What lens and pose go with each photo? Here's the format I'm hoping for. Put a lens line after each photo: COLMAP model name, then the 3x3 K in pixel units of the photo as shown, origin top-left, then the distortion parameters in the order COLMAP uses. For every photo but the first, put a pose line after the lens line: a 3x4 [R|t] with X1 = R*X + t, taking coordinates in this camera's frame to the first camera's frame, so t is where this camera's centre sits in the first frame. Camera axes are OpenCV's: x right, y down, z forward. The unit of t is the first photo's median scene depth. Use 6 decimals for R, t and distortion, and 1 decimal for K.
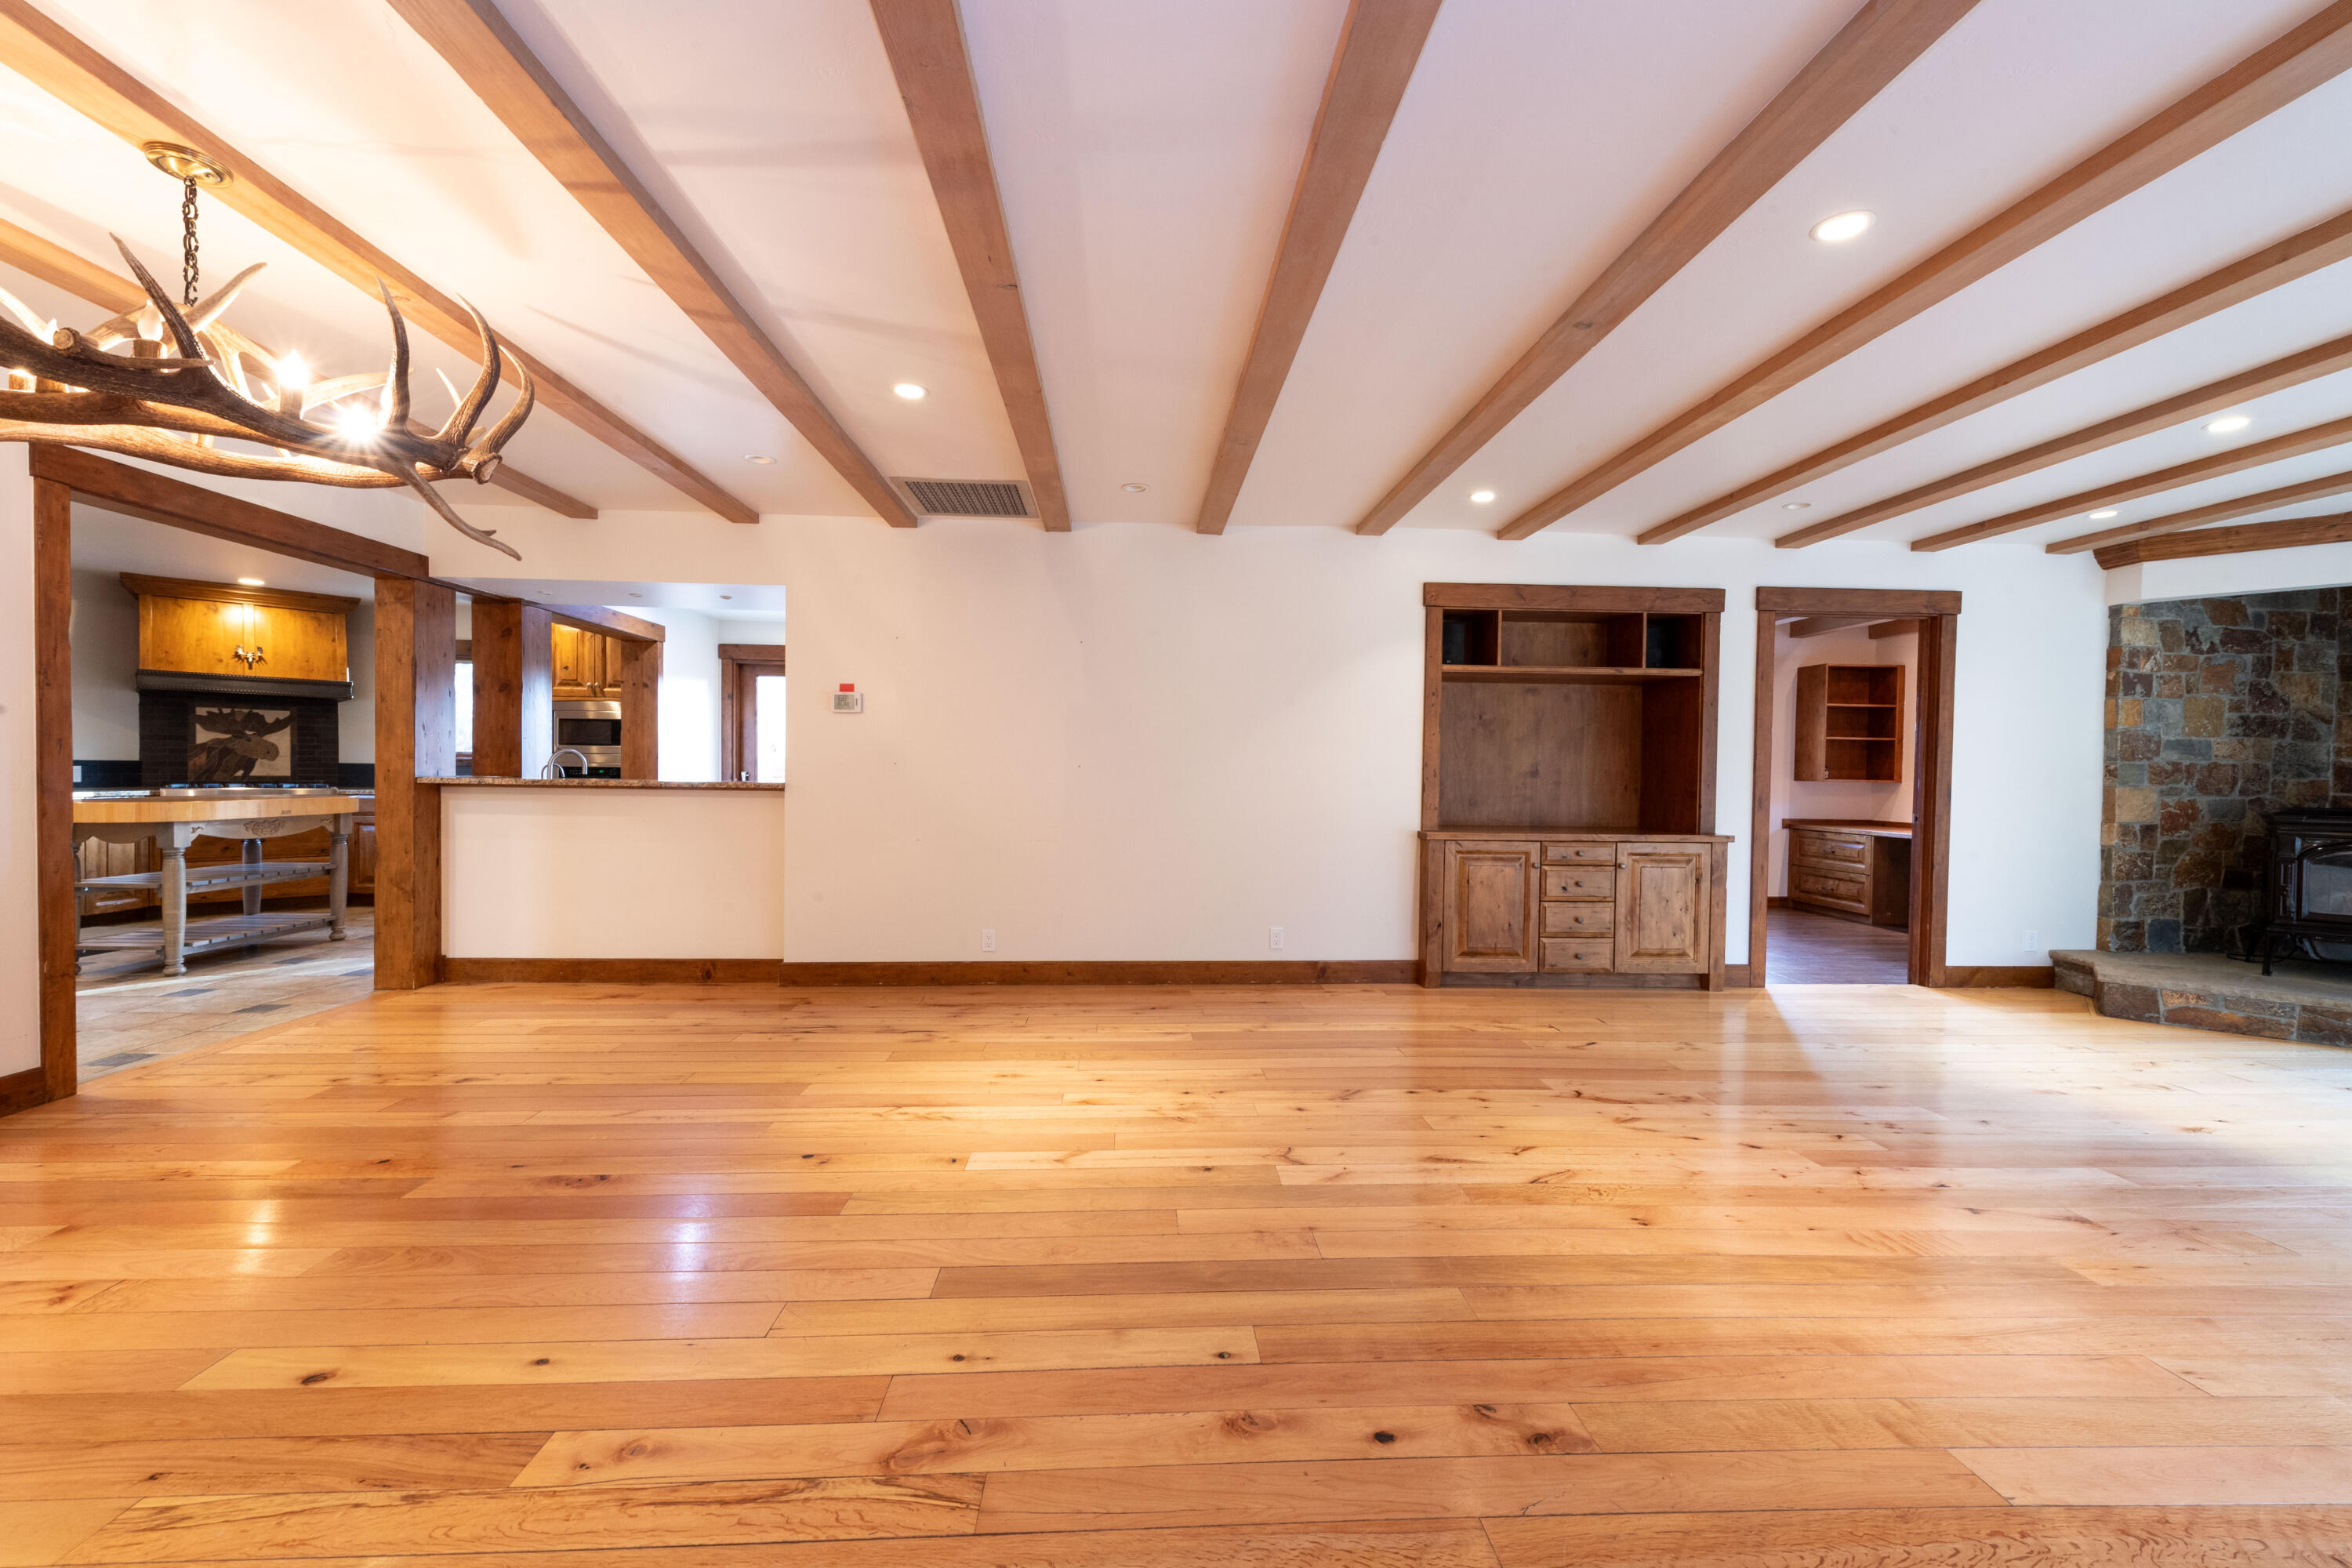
lens RADIAL K [[912.4, 0, 1174.2], [0, 912.4, 789.1], [0, 0, 1]] dist [0.020901, -0.009041]
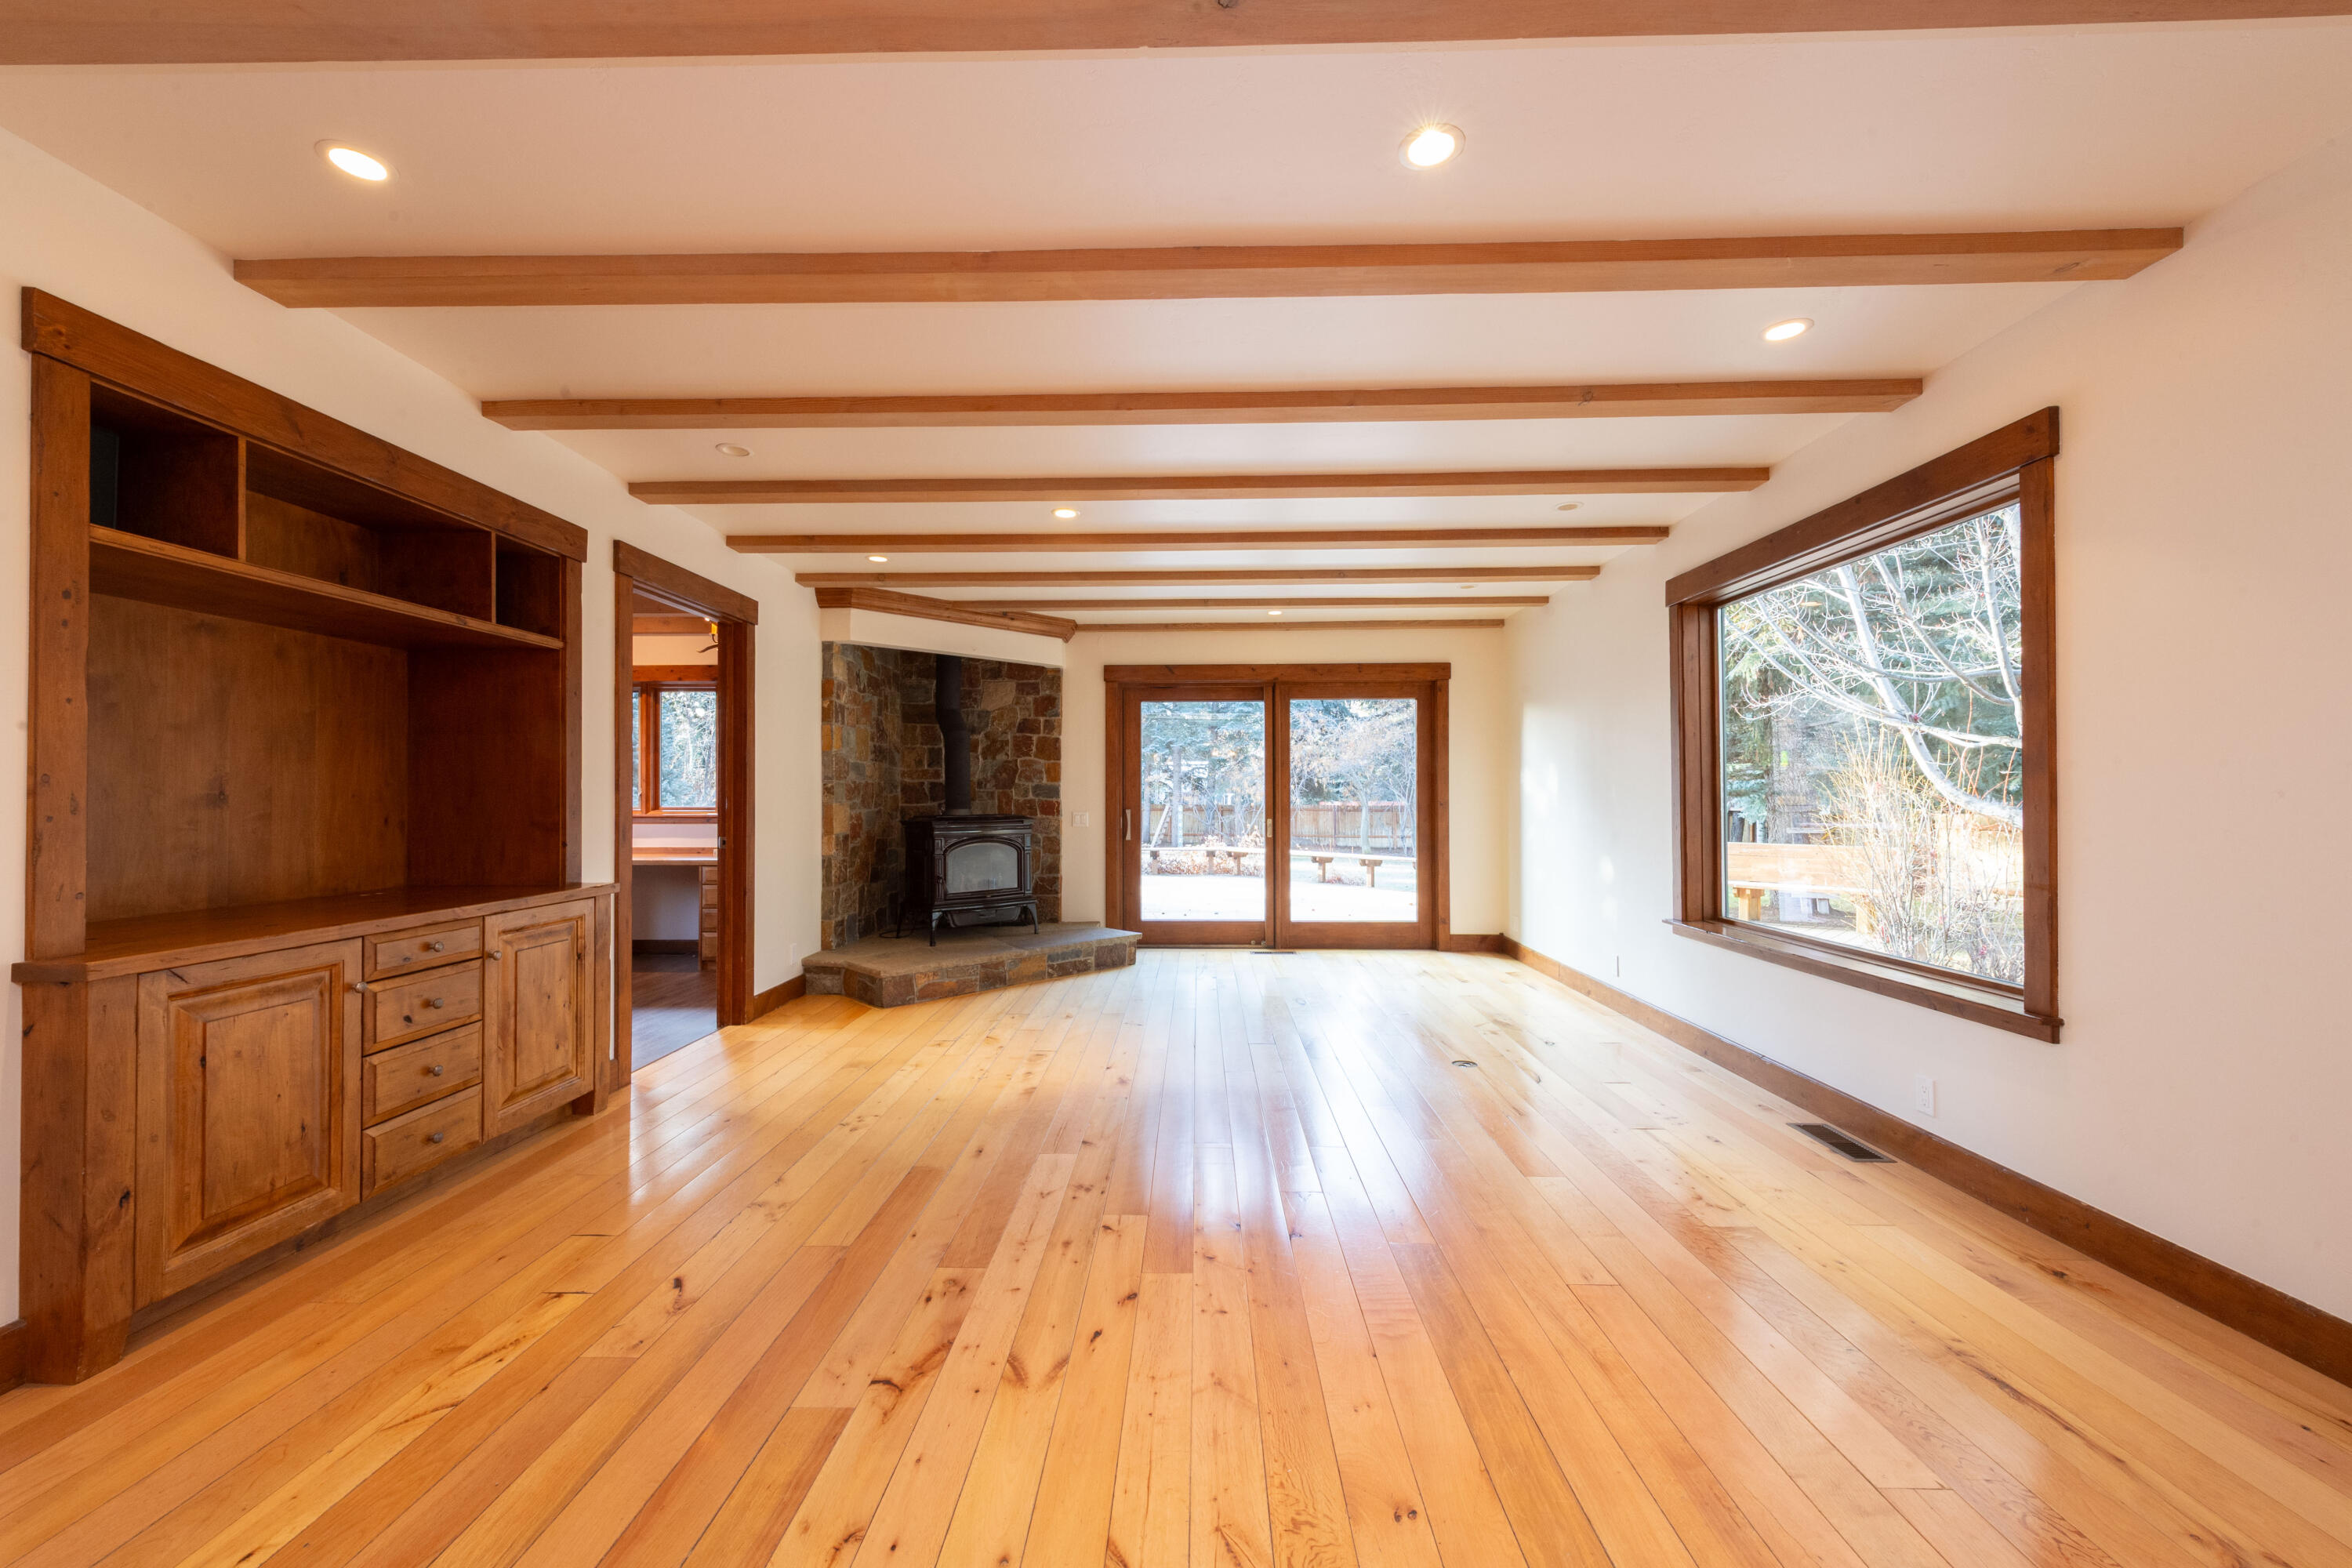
lens RADIAL K [[912.4, 0, 1174.2], [0, 912.4, 789.1], [0, 0, 1]] dist [0.020901, -0.009041]
pose [[0.082618, -0.005309, 0.996567, -0.060305], [0.023691, 0.999714, 0.003362, -0.013694], [-0.996300, 0.023332, 0.082720, 0.513139]]
